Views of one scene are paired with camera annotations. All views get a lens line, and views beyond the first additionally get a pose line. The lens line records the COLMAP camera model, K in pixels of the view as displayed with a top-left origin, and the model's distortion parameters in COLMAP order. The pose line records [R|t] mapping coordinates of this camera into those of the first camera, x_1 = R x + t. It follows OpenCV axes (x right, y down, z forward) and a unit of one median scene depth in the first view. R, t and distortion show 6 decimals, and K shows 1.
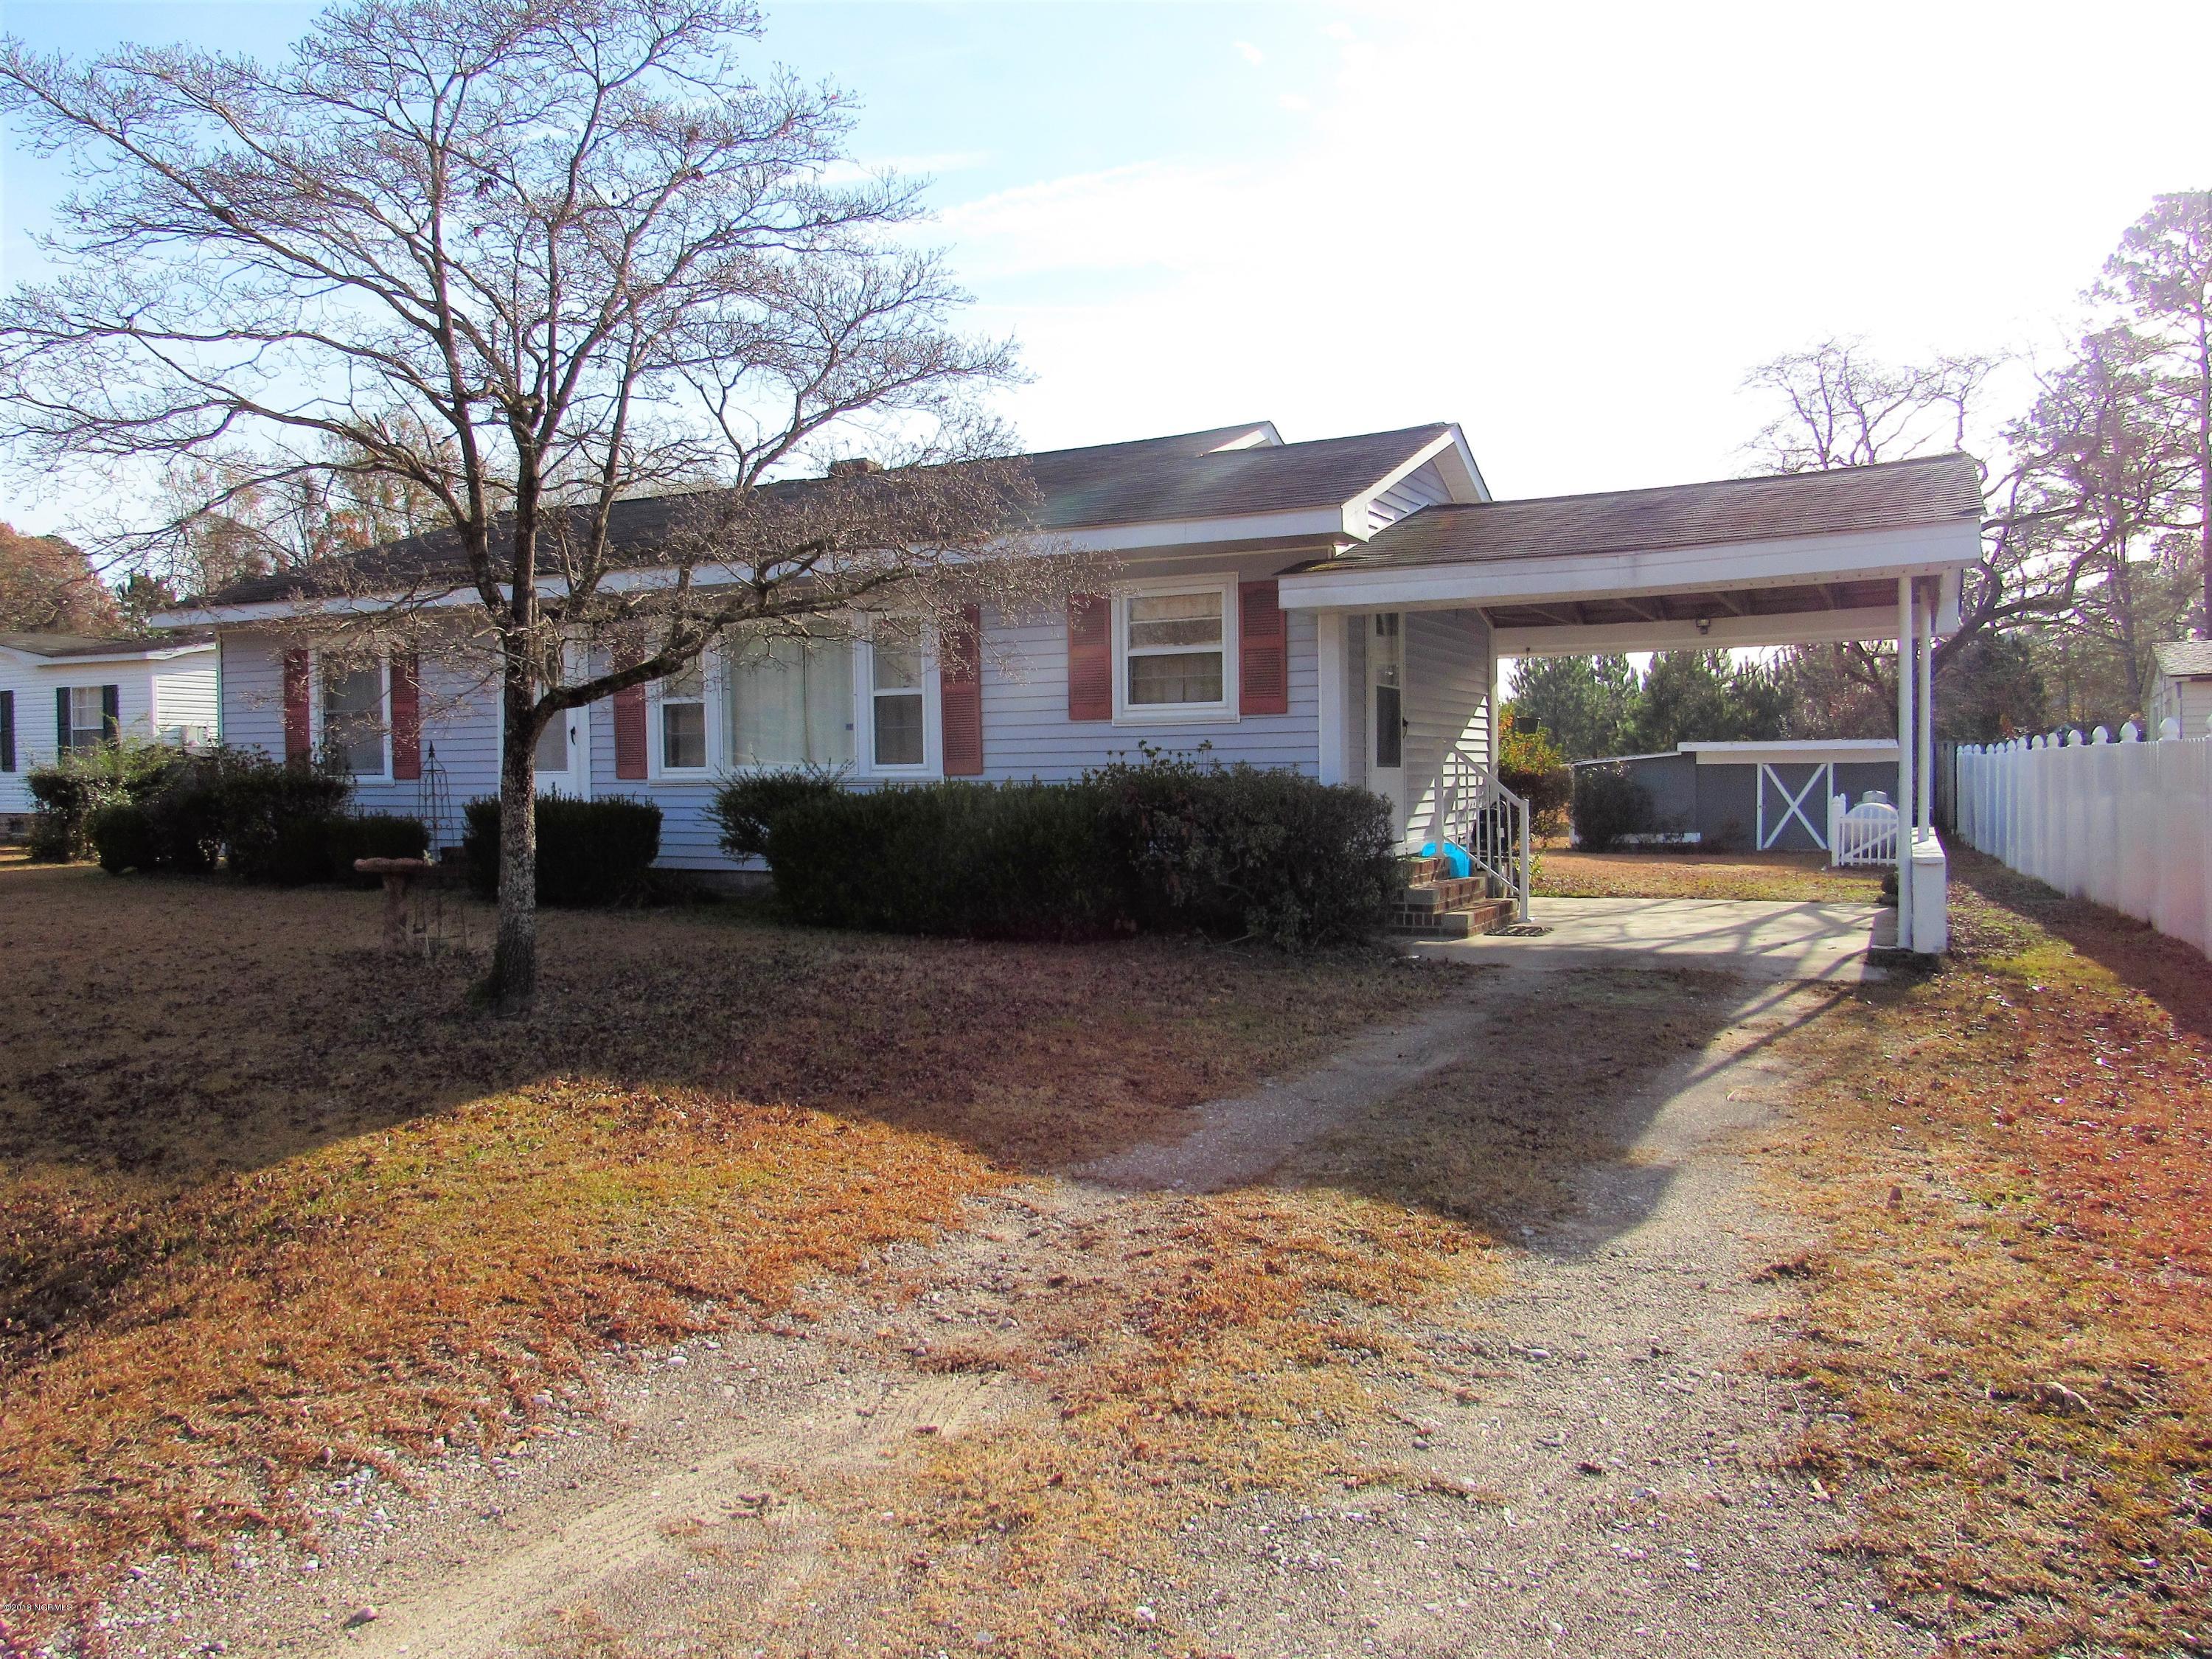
lens RADIAL K [[1579.4, 0, 1106.0], [0, 1579.4, 829.5], [0, 0, 1]] dist [0.007412, -0.001353]
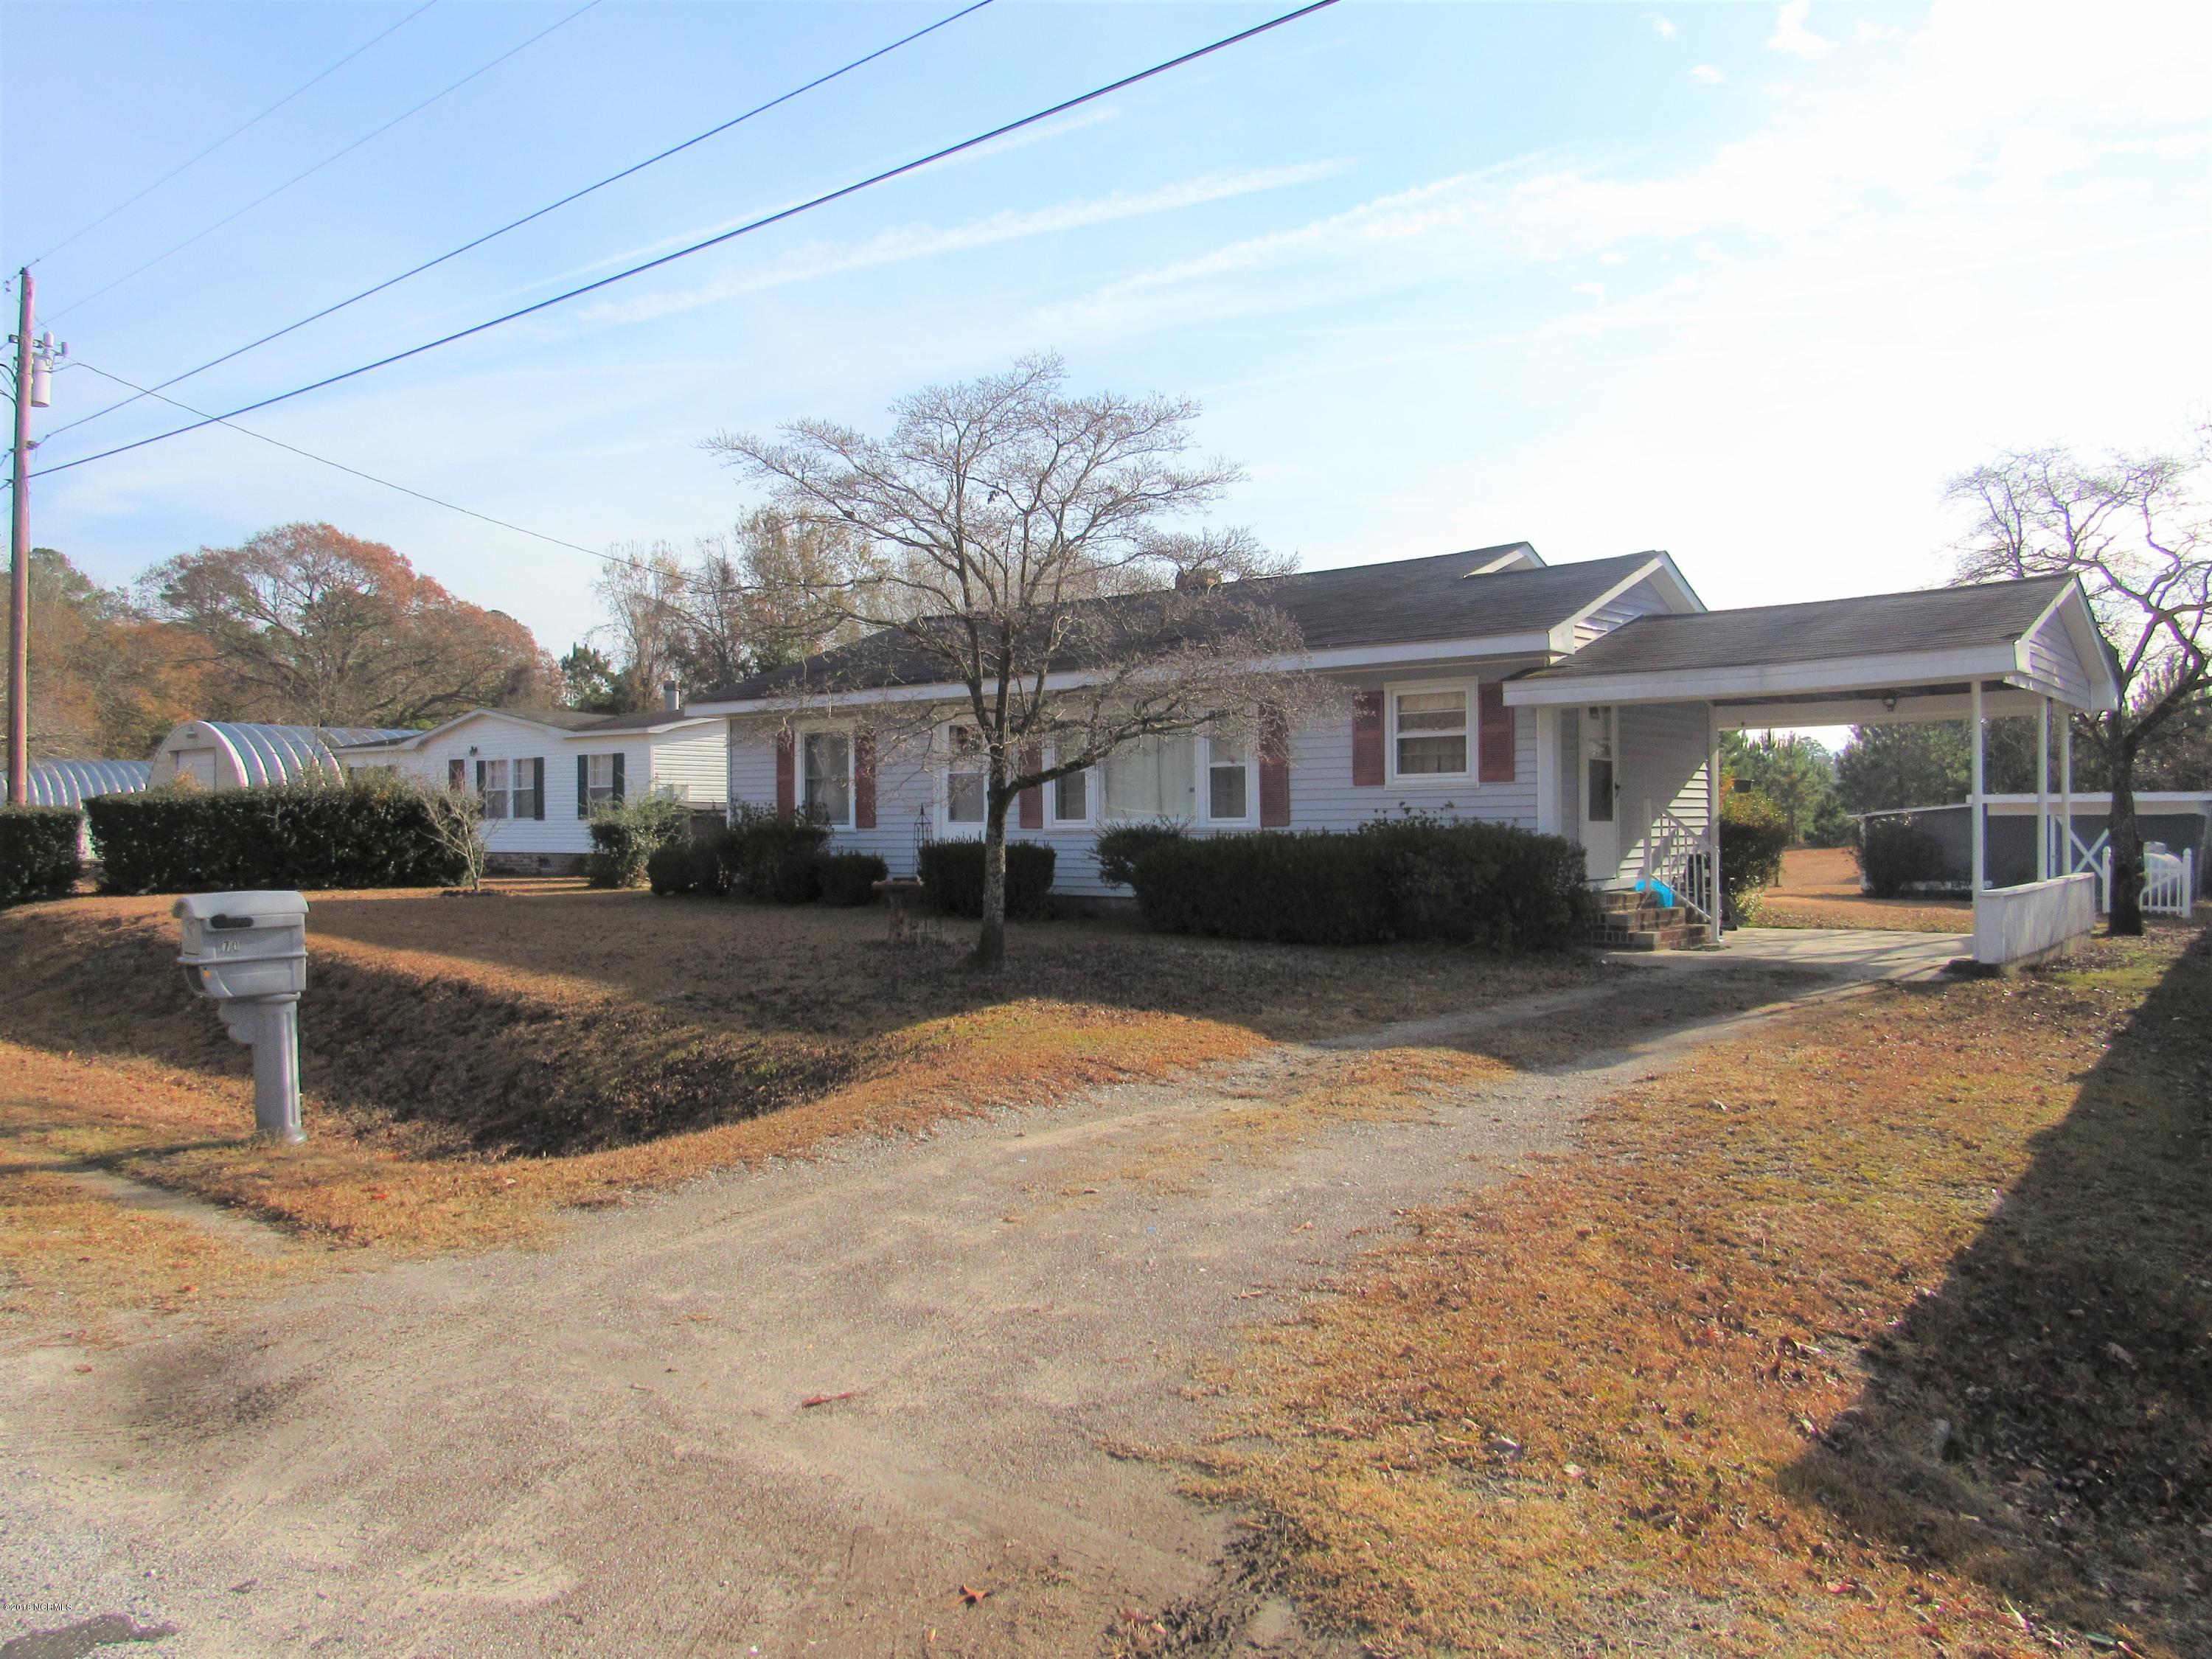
lens RADIAL K [[1572.5, 0, 1089.9], [0, 1572.5, 838.7], [0, 0, 1]] dist [-0.023812, -0.002193]
pose [[0.975094, 0.003905, -0.221757, 0.054094], [-0.009257, 0.999690, -0.023099, 0.008726], [0.221598, 0.024577, 0.974828, -0.349229]]
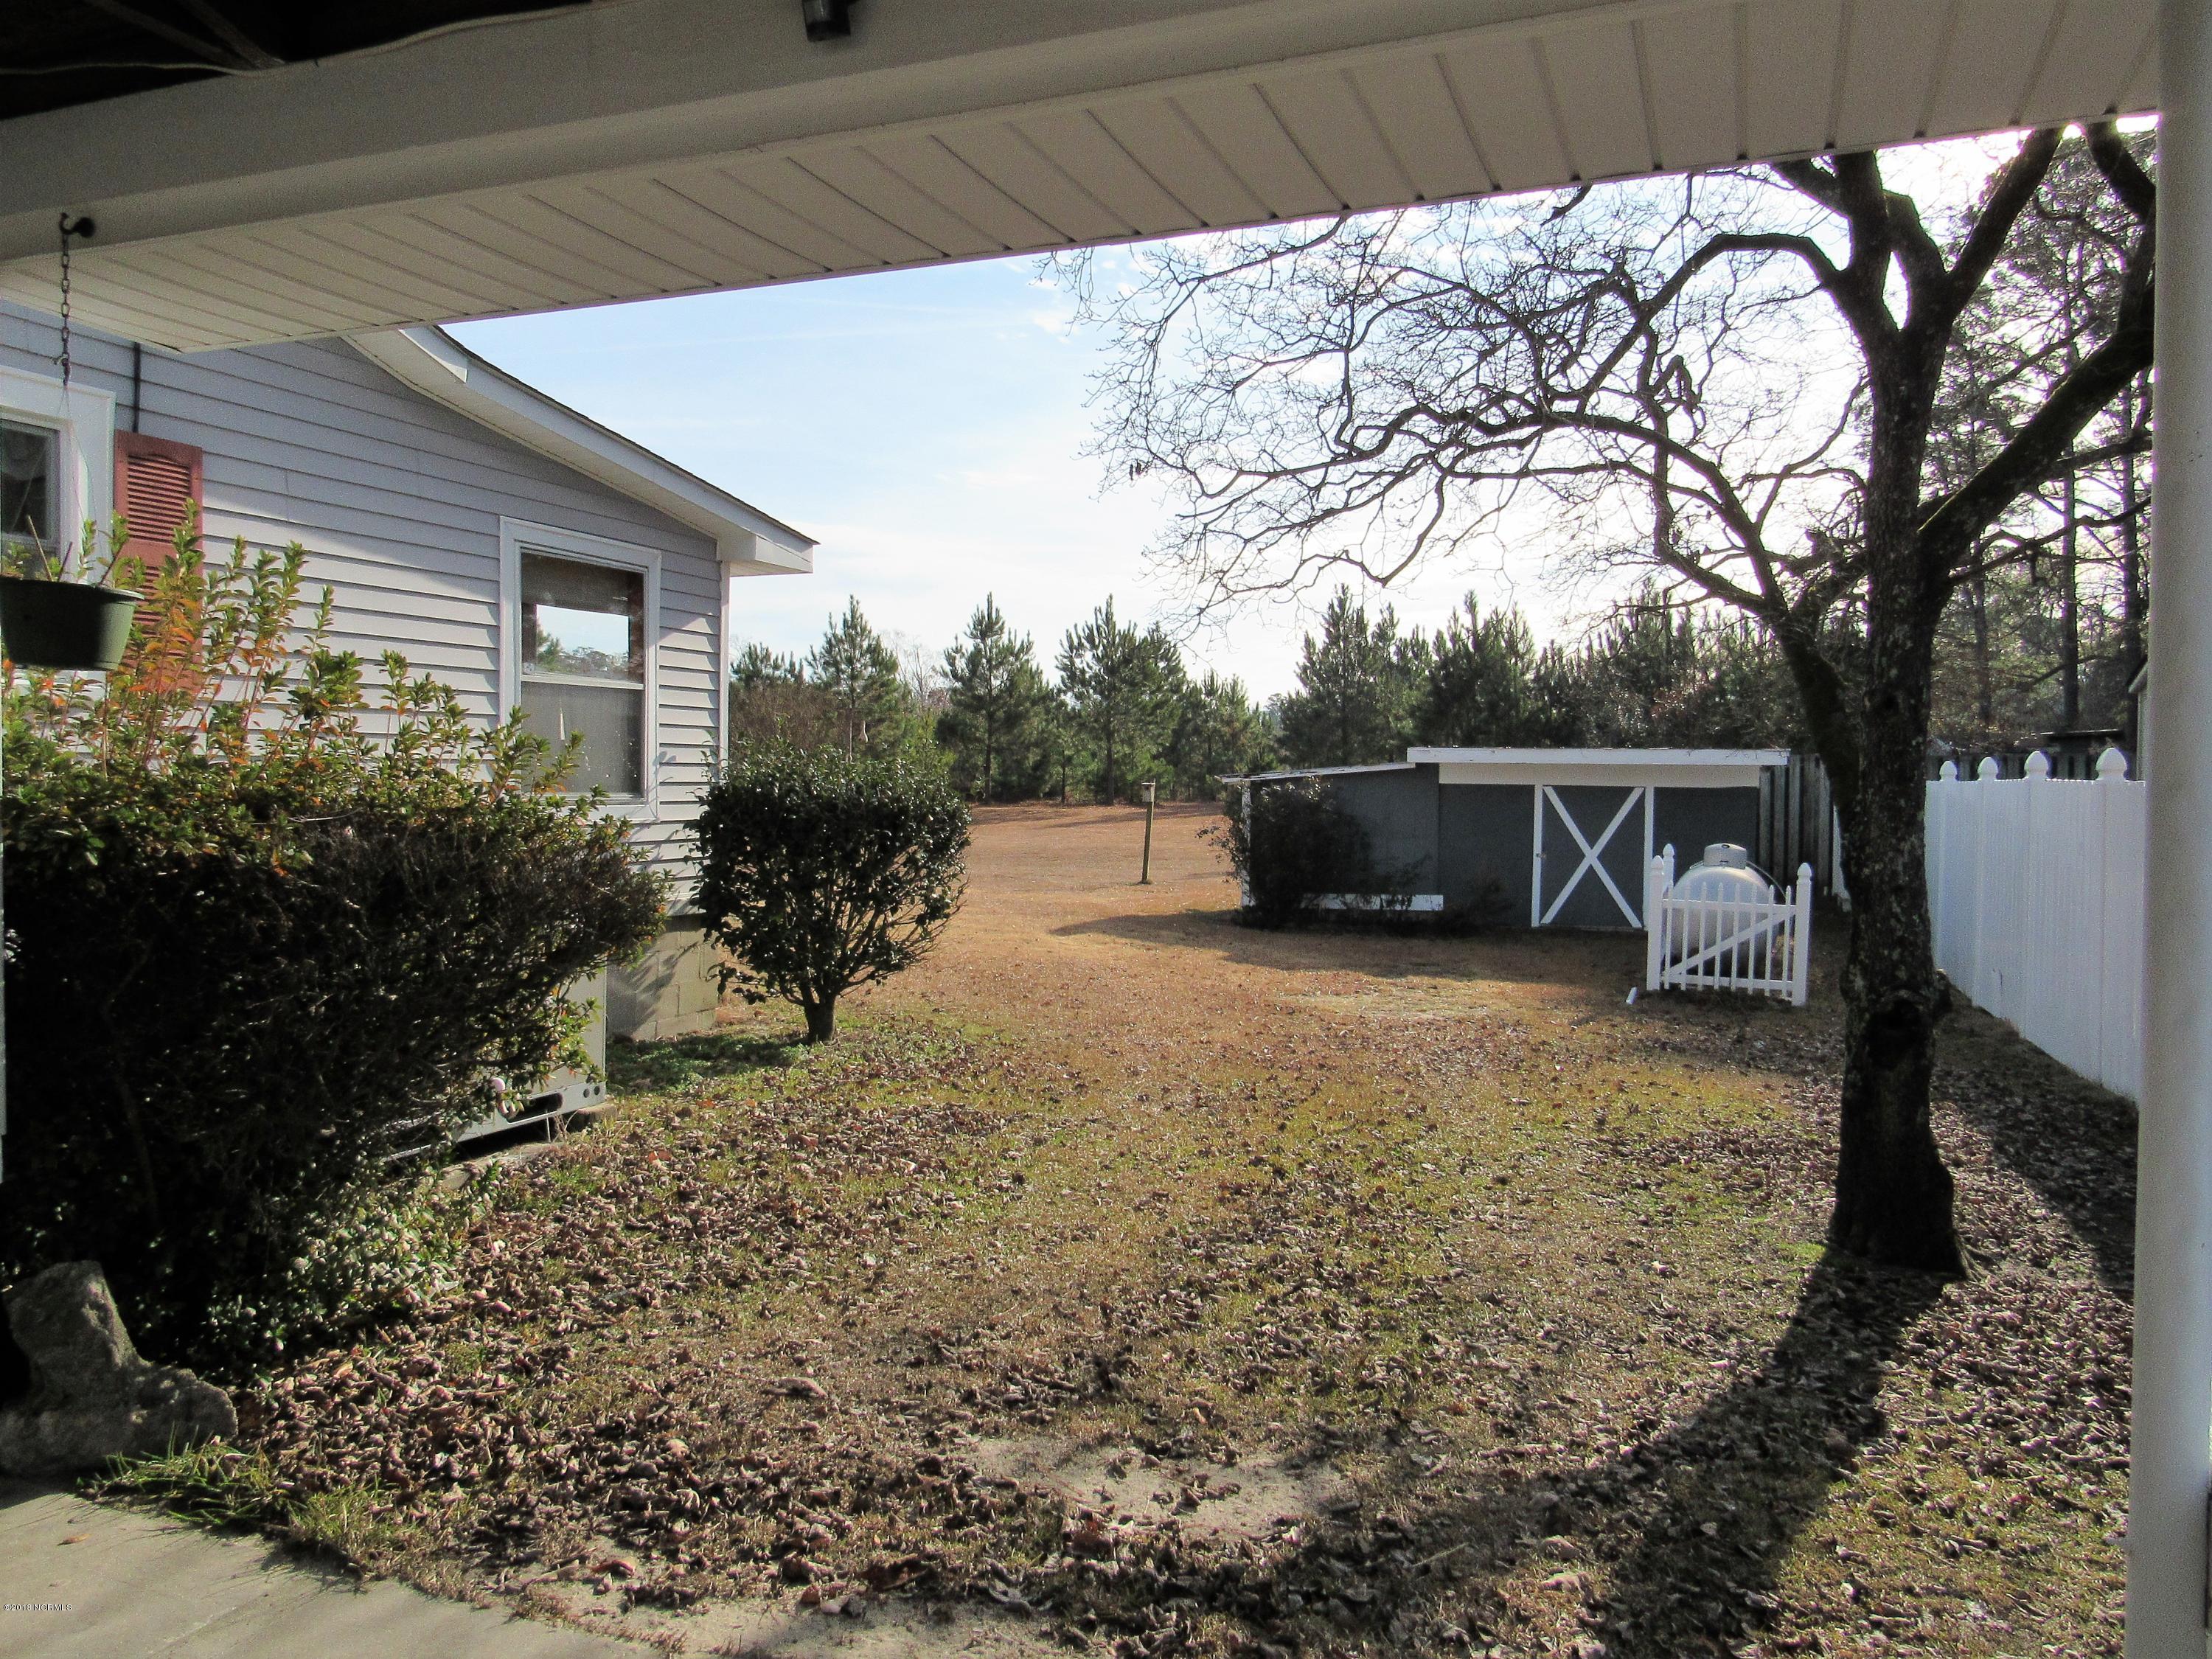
lens RADIAL K [[1572.5, 0, 1089.9], [0, 1572.5, 838.7], [0, 0, 1]] dist [-0.023812, -0.002193]
pose [[0.996299, 0.015812, 0.084490, 0.466448], [-0.016562, 0.999829, 0.008185, -0.056469], [-0.084346, -0.009554, 0.996391, 1.009693]]
